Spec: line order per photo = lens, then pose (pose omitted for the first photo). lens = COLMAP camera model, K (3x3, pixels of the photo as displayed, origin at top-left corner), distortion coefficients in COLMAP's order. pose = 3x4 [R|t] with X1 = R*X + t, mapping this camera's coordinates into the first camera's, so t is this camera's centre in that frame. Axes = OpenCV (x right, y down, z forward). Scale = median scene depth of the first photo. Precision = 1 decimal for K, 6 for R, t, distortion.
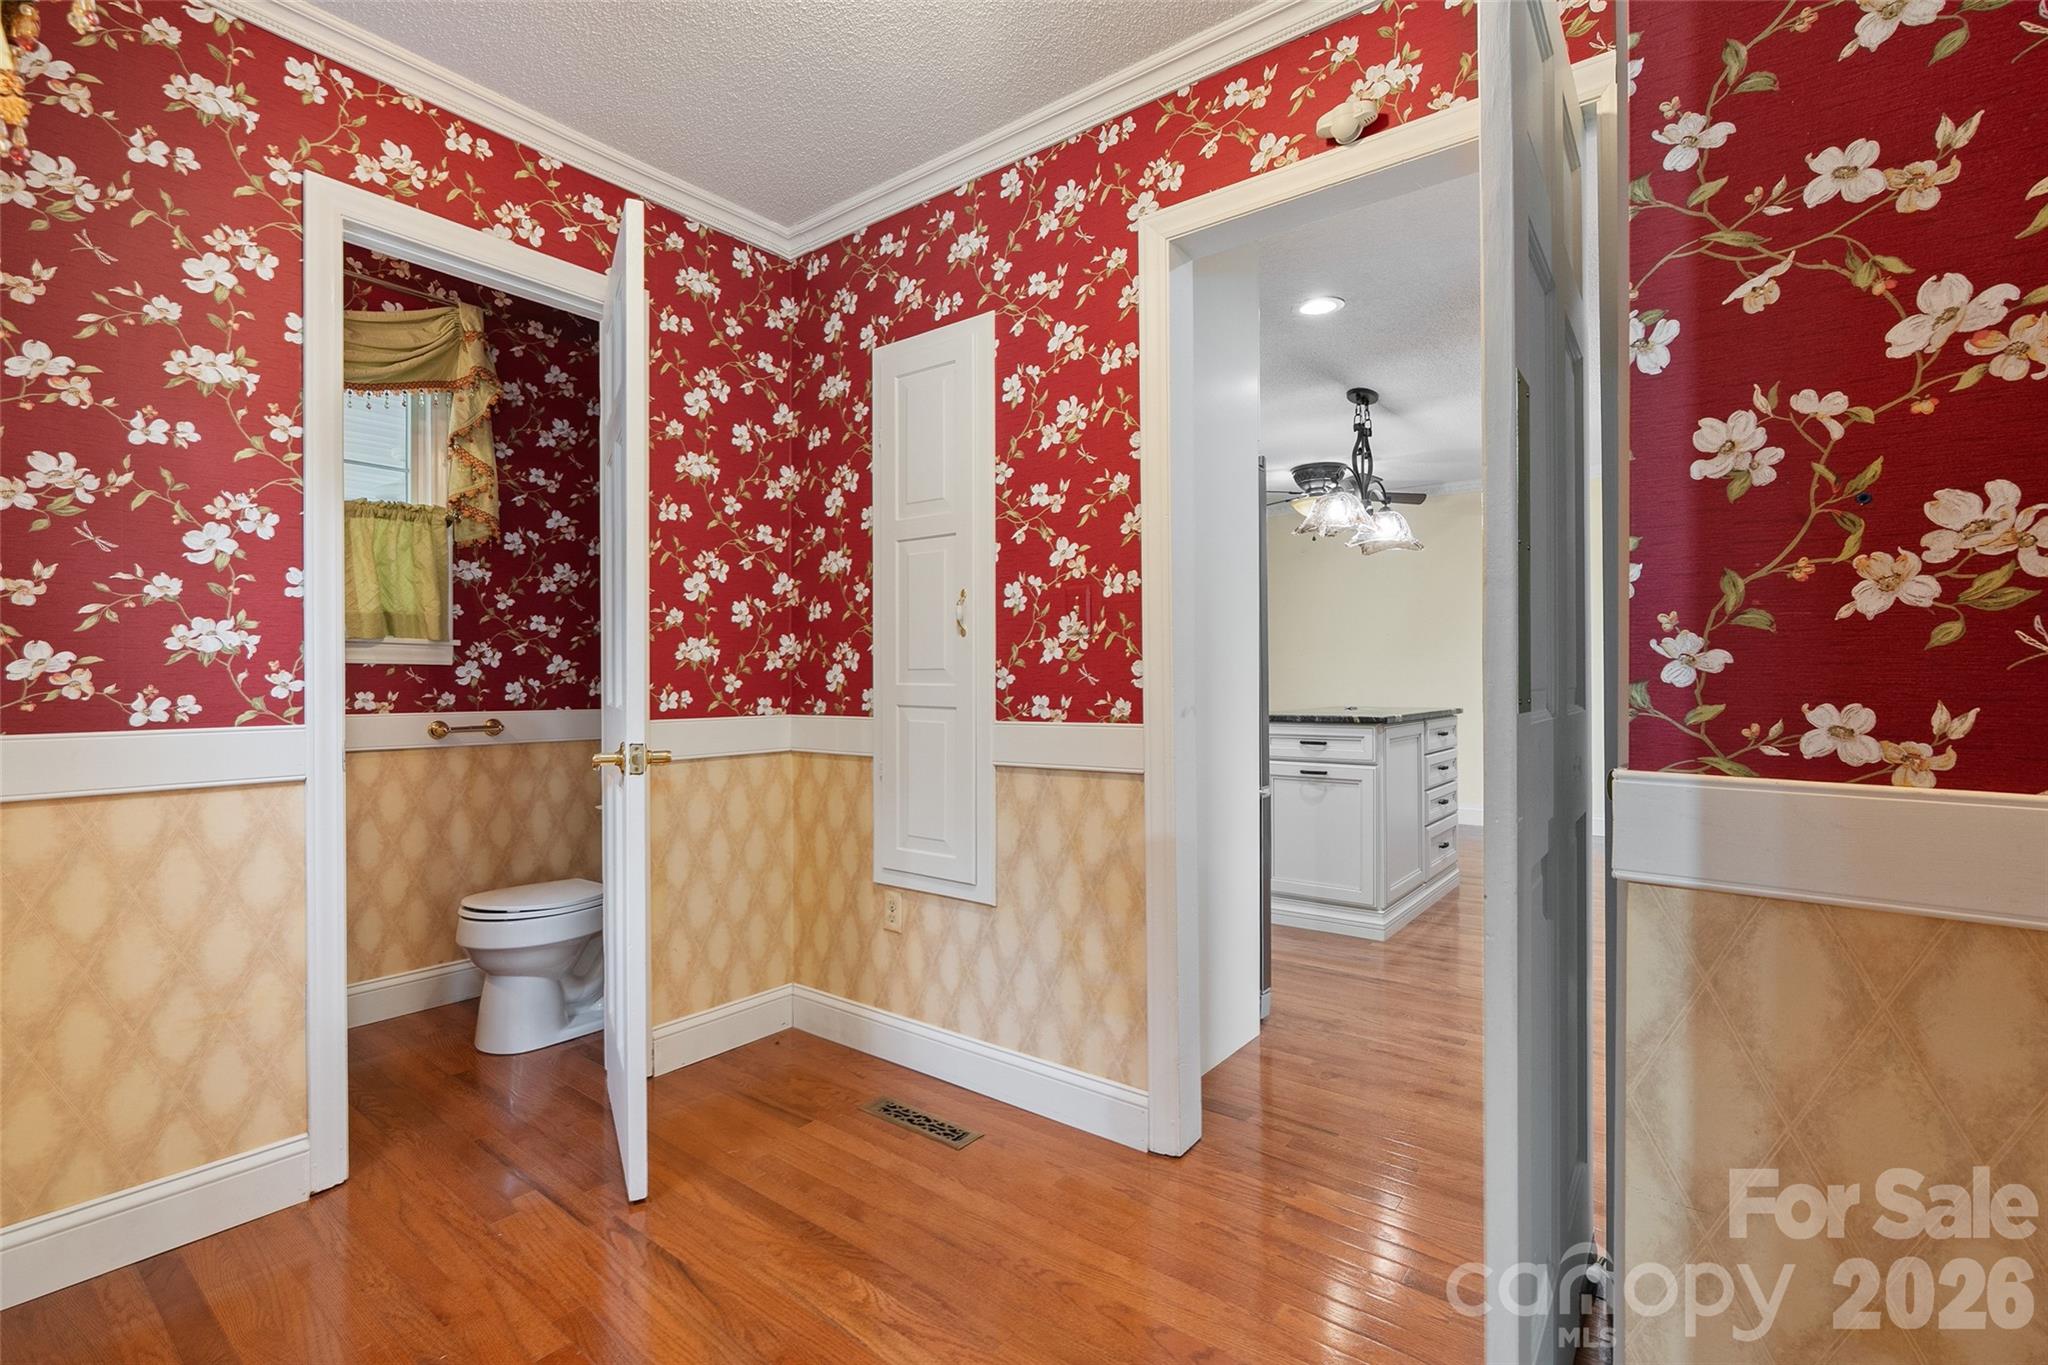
lens RADIAL K [[921.1, 0, 1025.5], [0, 921.1, 680.8], [0, 0, 1]] dist [-0.003276, 0.001023]
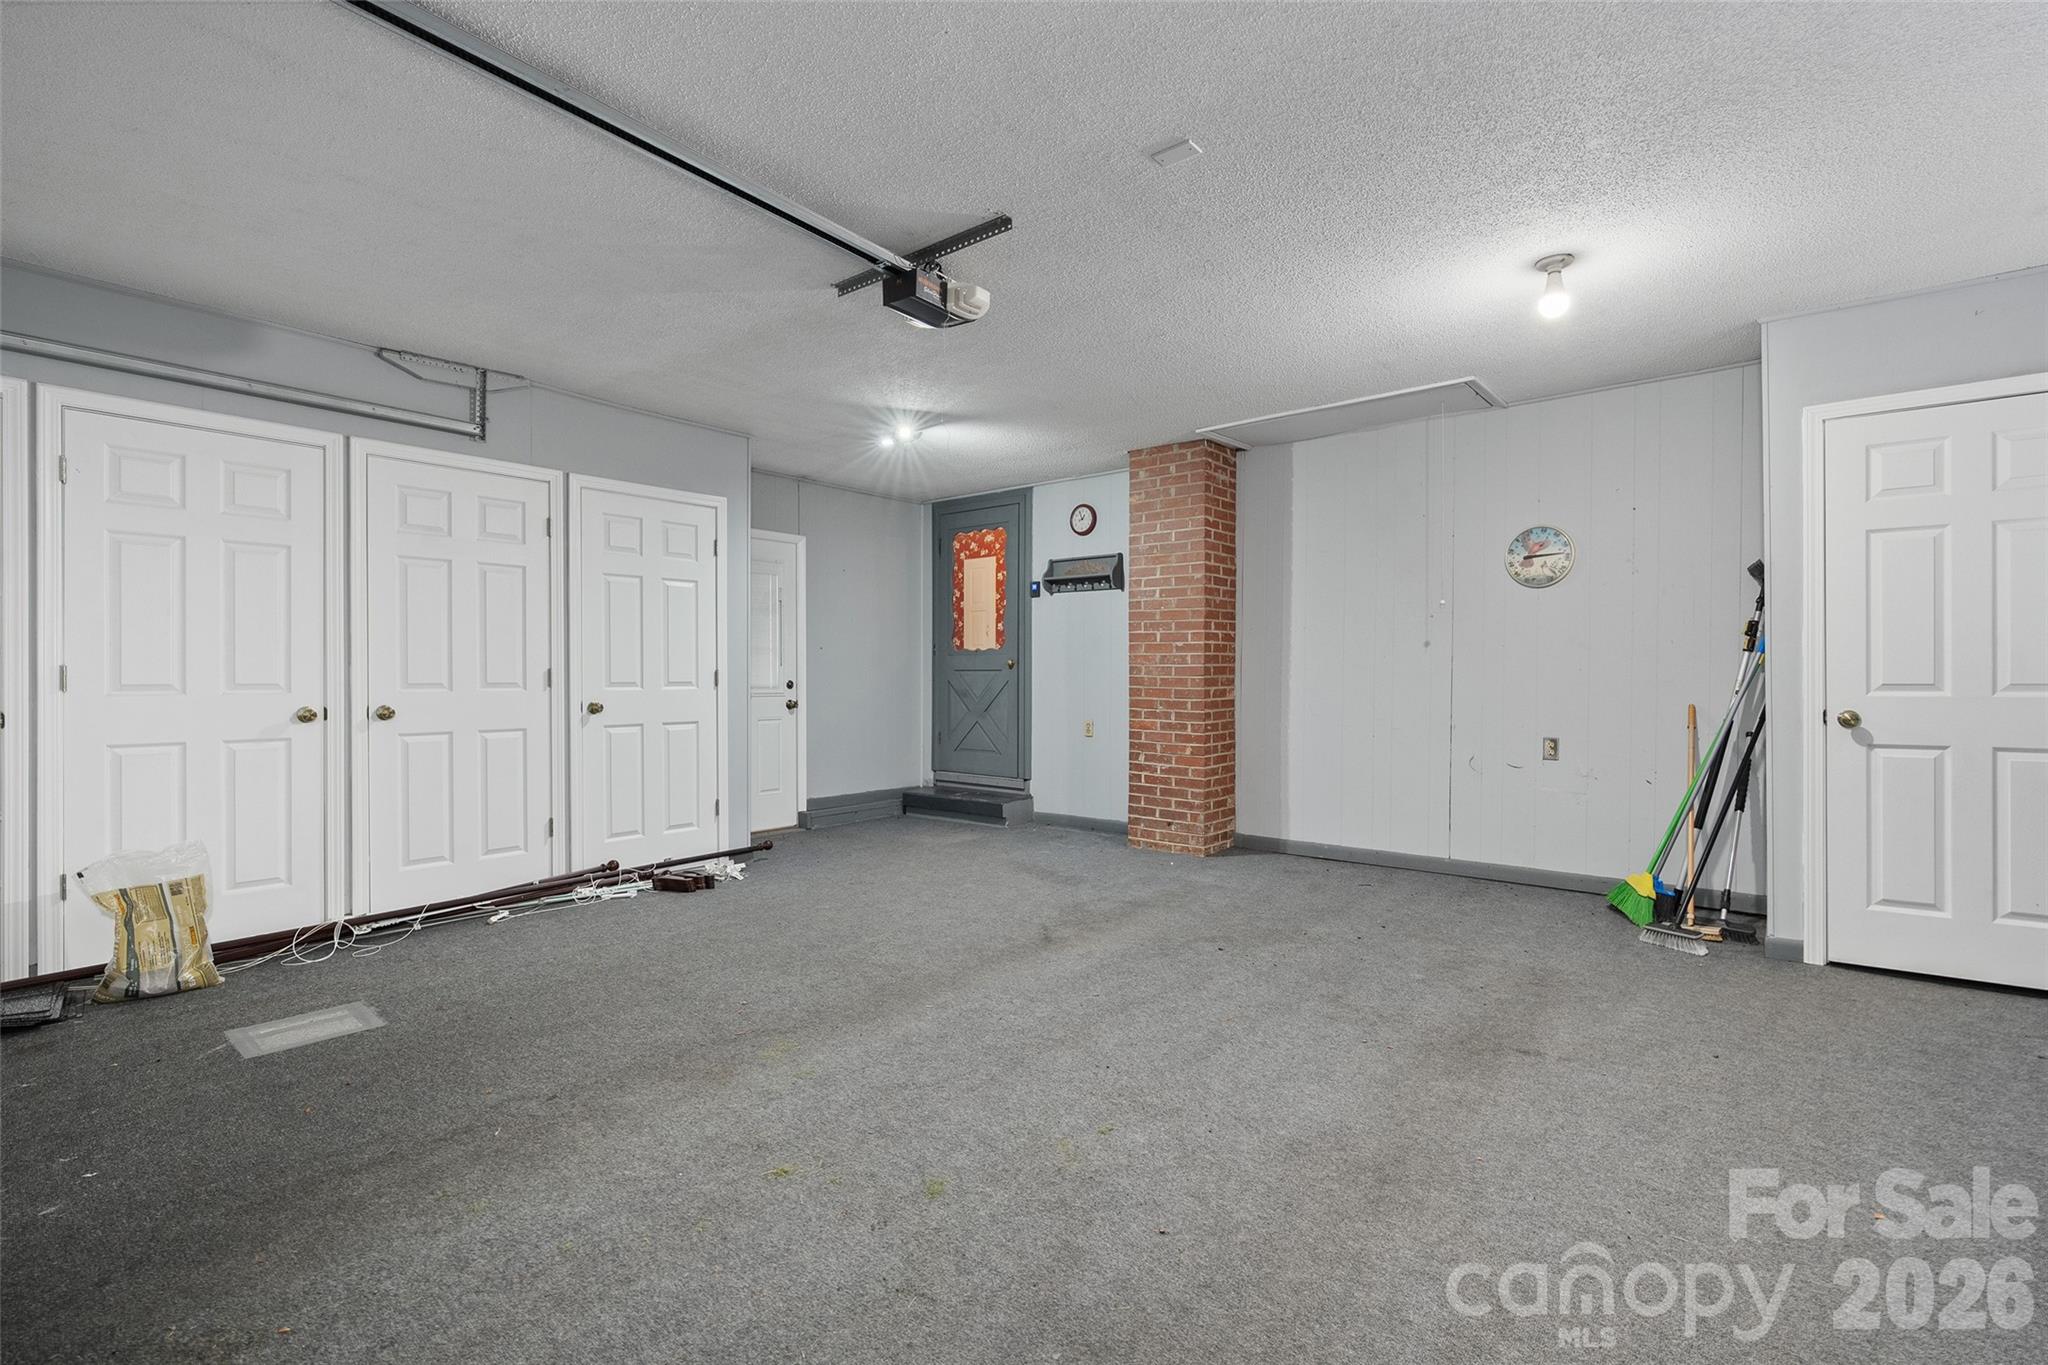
lens RADIAL K [[921.1, 0, 1021.5], [0, 921.1, 679.7], [0, 0, 1]] dist [-0.003276, 0.001023]
pose [[0.999956, 0.003068, -0.008904, 0.106877], [-0.003070, 0.999995, -0.000137, 0.134781], [0.008903, 0.000164, 0.999960, -2.794492]]
